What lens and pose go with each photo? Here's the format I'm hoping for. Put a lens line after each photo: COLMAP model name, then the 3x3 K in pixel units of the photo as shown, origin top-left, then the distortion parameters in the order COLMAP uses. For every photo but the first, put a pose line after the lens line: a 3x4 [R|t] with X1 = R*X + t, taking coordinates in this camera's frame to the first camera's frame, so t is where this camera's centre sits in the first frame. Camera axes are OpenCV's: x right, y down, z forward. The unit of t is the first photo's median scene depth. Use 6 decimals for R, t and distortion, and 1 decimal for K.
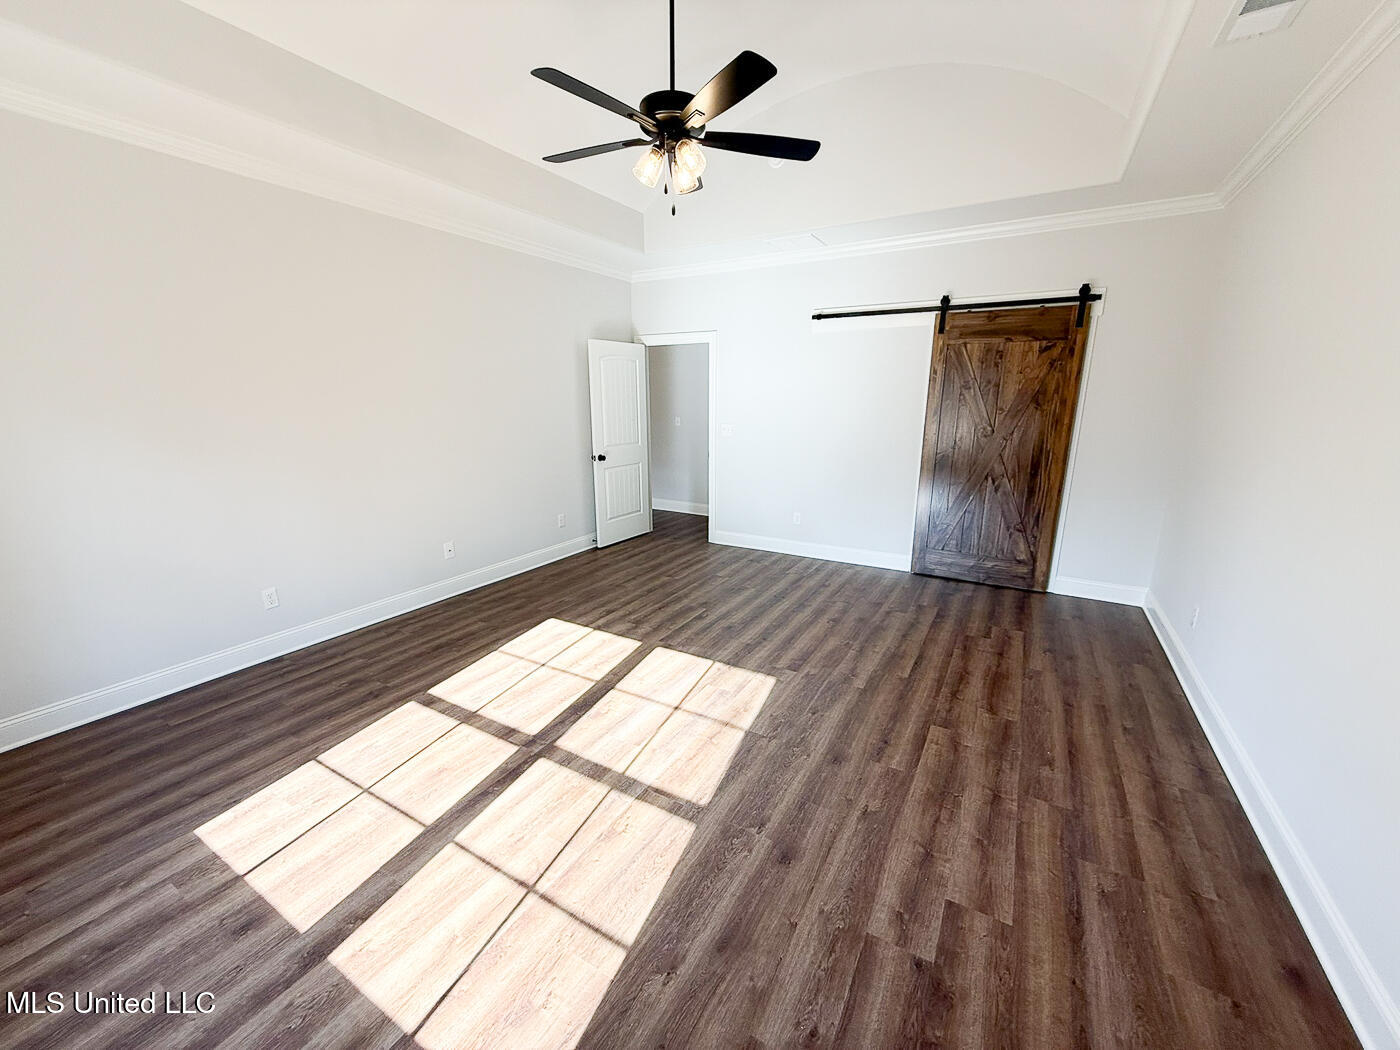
lens RADIAL K [[557.8, 0, 692.5], [0, 557.8, 526.6], [0, 0, 1]] dist [0.000225, -0.000163]
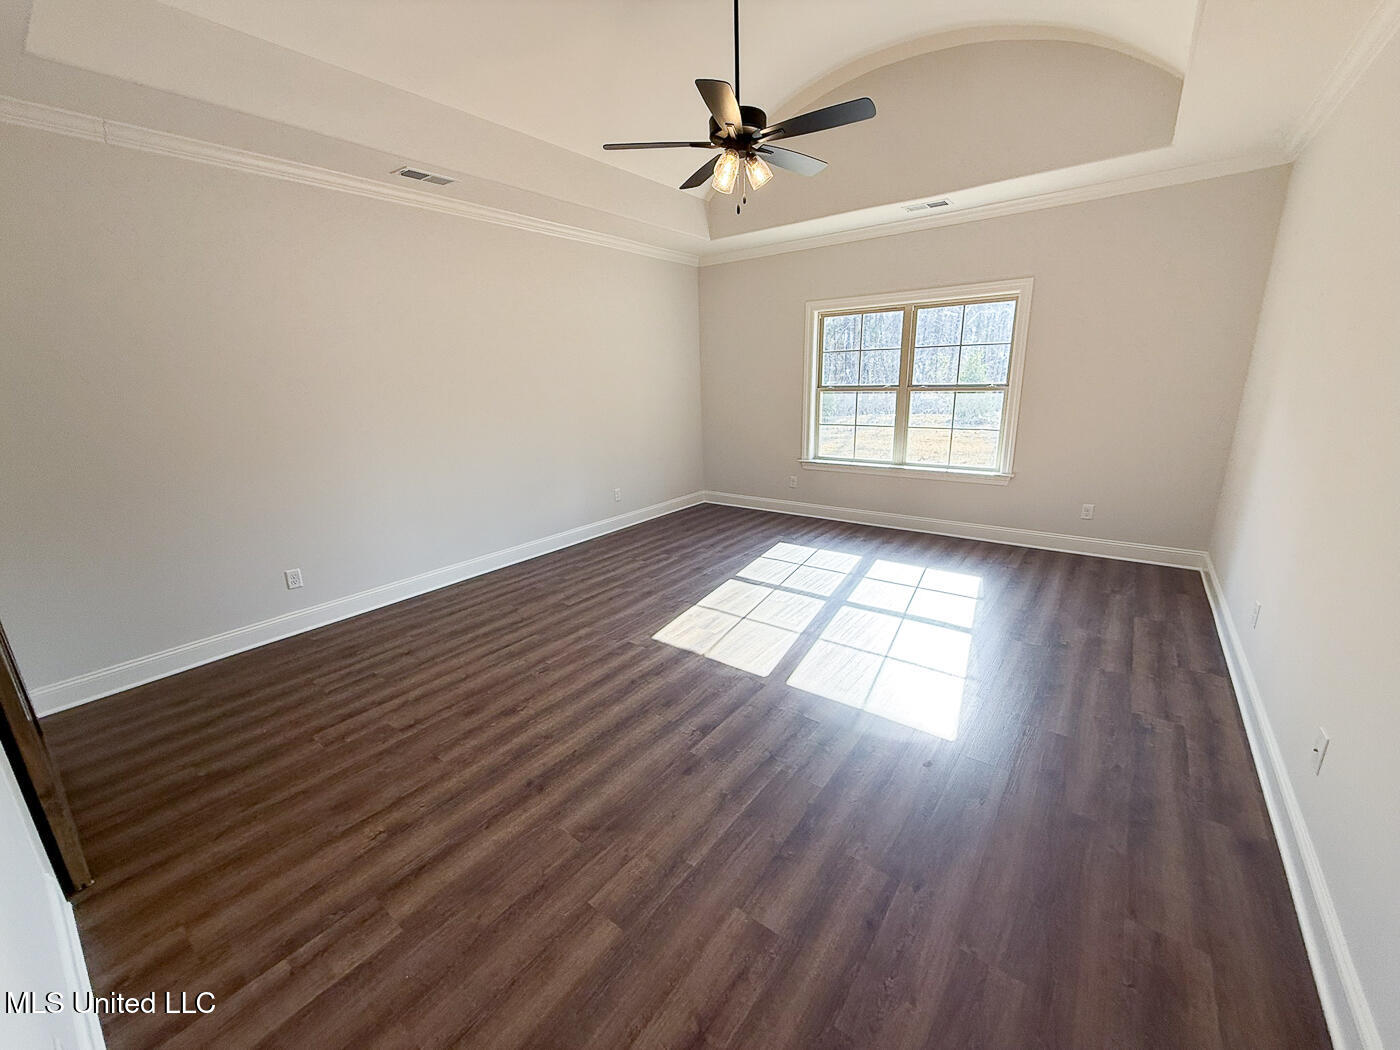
lens RADIAL K [[557.8, 0, 692.5], [0, 557.8, 526.6], [0, 0, 1]] dist [0.000225, -0.000163]
pose [[-0.992191, -0.001379, 0.124721, -0.069708], [0.058512, 0.877938, 0.475186, -0.467258], [-0.110152, 0.478773, -0.871001, 1.991652]]
